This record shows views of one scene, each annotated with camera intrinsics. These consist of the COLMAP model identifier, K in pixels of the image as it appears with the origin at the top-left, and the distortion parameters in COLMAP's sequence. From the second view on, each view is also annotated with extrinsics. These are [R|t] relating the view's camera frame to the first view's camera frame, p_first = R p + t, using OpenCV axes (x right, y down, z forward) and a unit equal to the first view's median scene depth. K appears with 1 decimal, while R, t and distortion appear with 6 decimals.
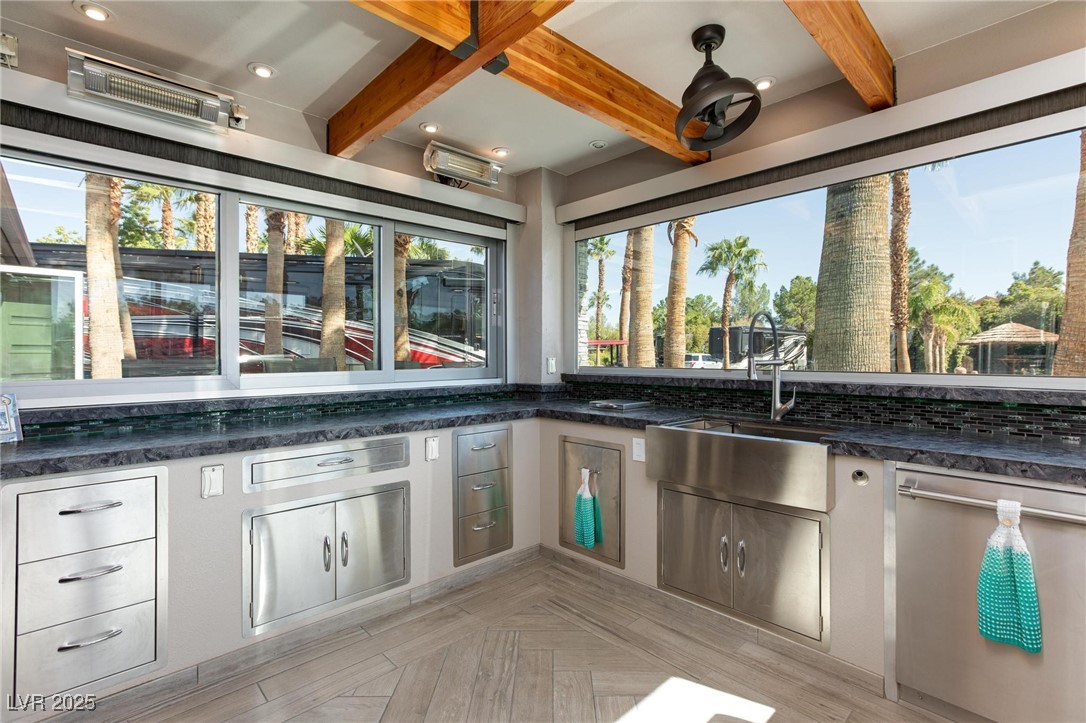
lens RADIAL K [[513.2, 0, 543.1], [0, 513.2, 353.8], [0, 0, 1]] dist [-0.002746, -0.000212]
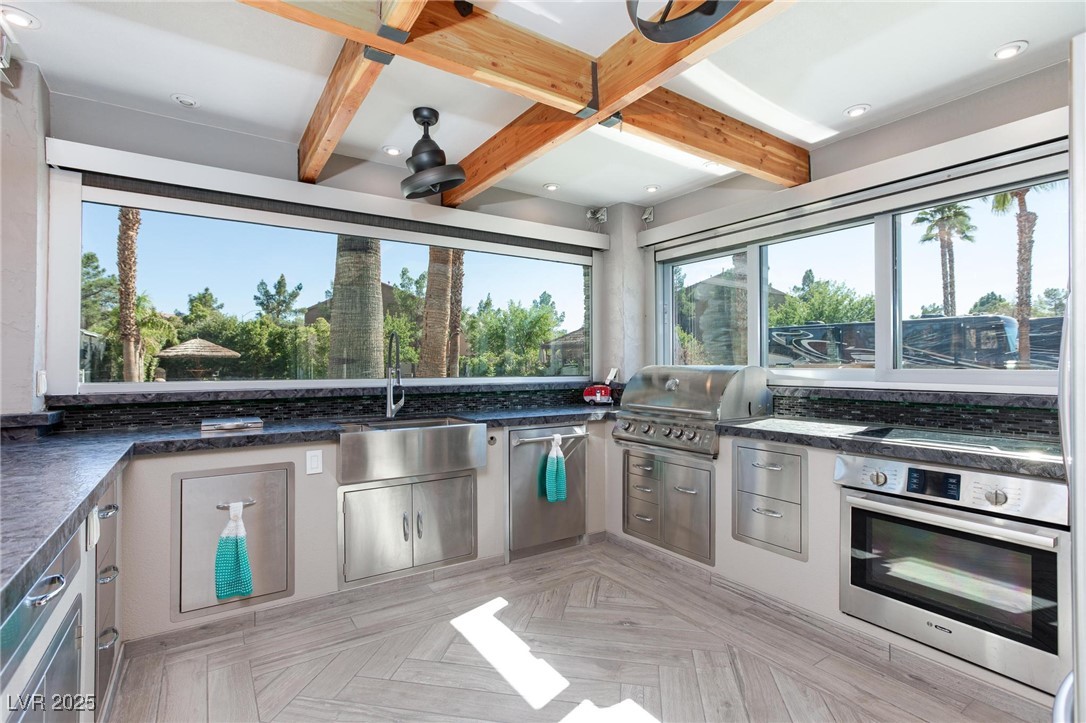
lens RADIAL K [[503.2, 0, 540.2], [0, 503.2, 361.3], [0, 0, 1]] dist [-0.022983, 0.016421]
pose [[0.175007, 0.011402, 0.984501, -0.665549], [-0.003465, 0.999934, -0.010965, 0.002464], [-0.984561, -0.001492, 0.175035, 0.397433]]
